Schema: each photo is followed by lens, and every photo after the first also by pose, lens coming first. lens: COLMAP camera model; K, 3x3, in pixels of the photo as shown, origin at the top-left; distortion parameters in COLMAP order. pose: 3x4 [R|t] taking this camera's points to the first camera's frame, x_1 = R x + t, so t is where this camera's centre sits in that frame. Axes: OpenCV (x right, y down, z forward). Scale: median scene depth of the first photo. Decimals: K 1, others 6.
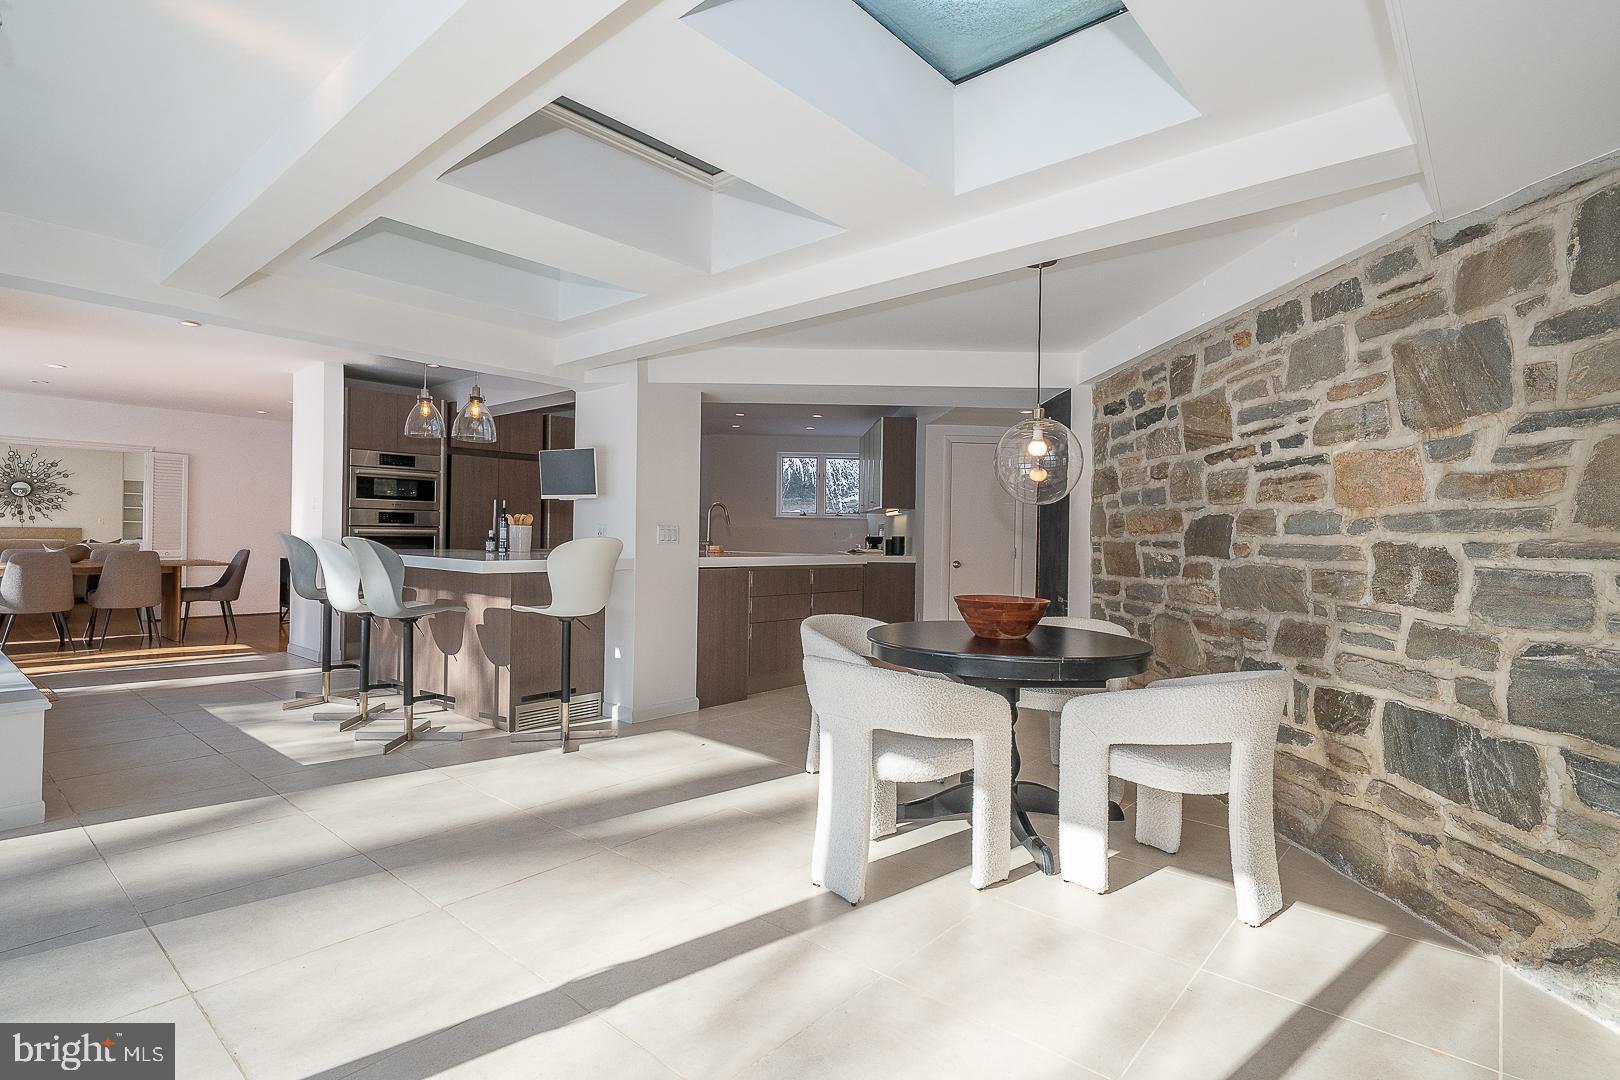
lens RADIAL K [[801.1, 0, 806.8], [0, 801.1, 534.1], [0, 0, 1]] dist [0.001618, 0.000871]
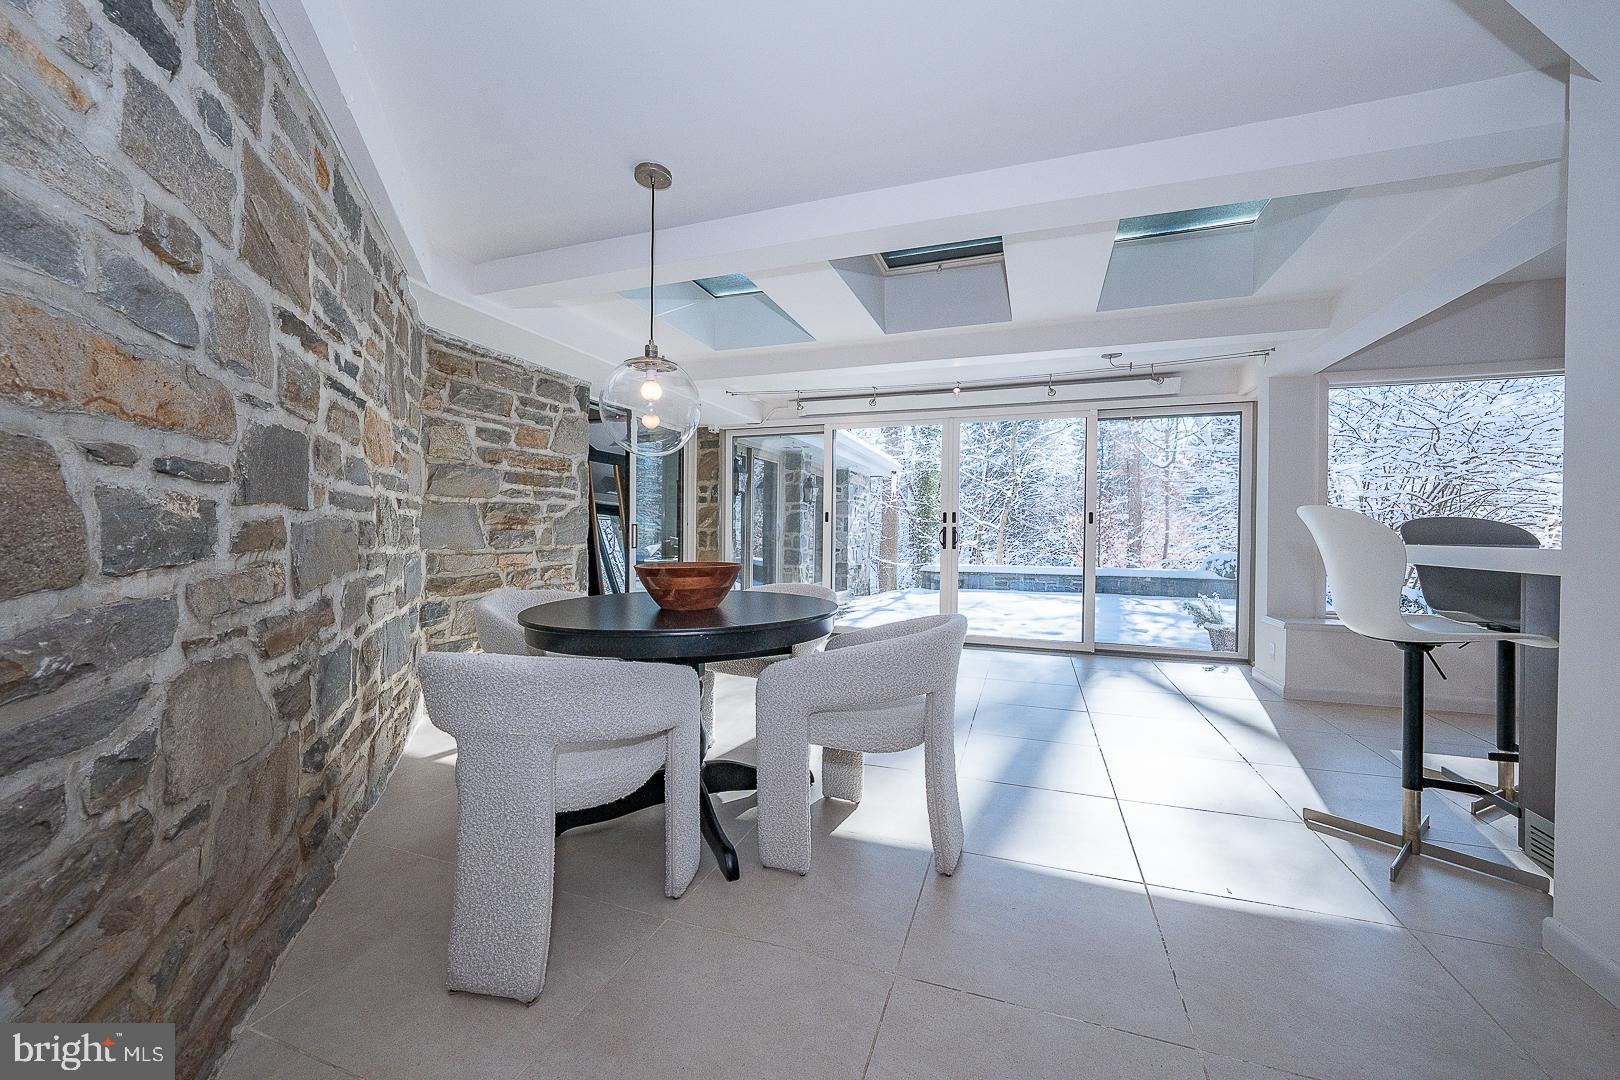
lens RADIAL K [[604.5, 0, 814.0], [0, 604.5, 537.1], [0, 0, 1]] dist [-0.023190, -0.000008]
pose [[-0.928203, -0.017422, -0.371666, 0.426247], [-0.020747, 0.999773, 0.004947, 0.051558], [0.371495, 0.012303, -0.928353, 1.955957]]
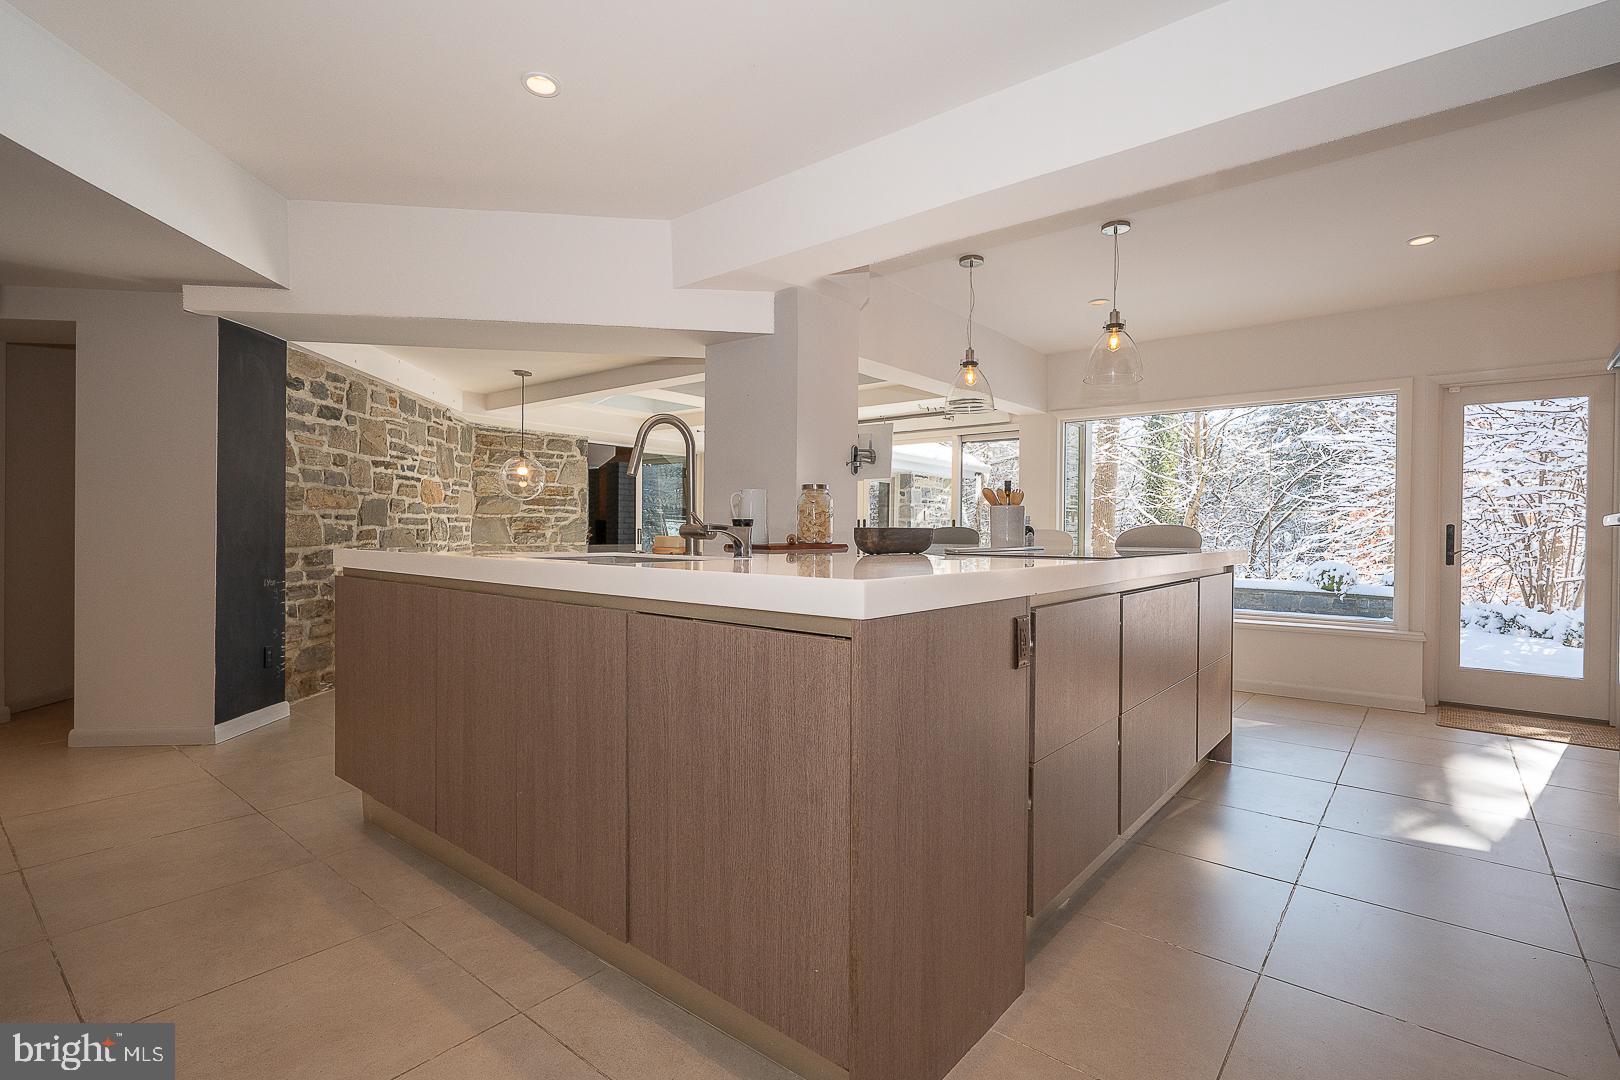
lens RADIAL K [[753.8, 0, 811.8], [0, 753.8, 534.9], [0, 0, 1]] dist [-0.000307, 0.000081]
pose [[-0.999070, -0.024454, -0.035500, -0.405491], [-0.024608, 0.999690, 0.003899, 0.026488], [0.035394, 0.004769, -0.999362, 3.315876]]
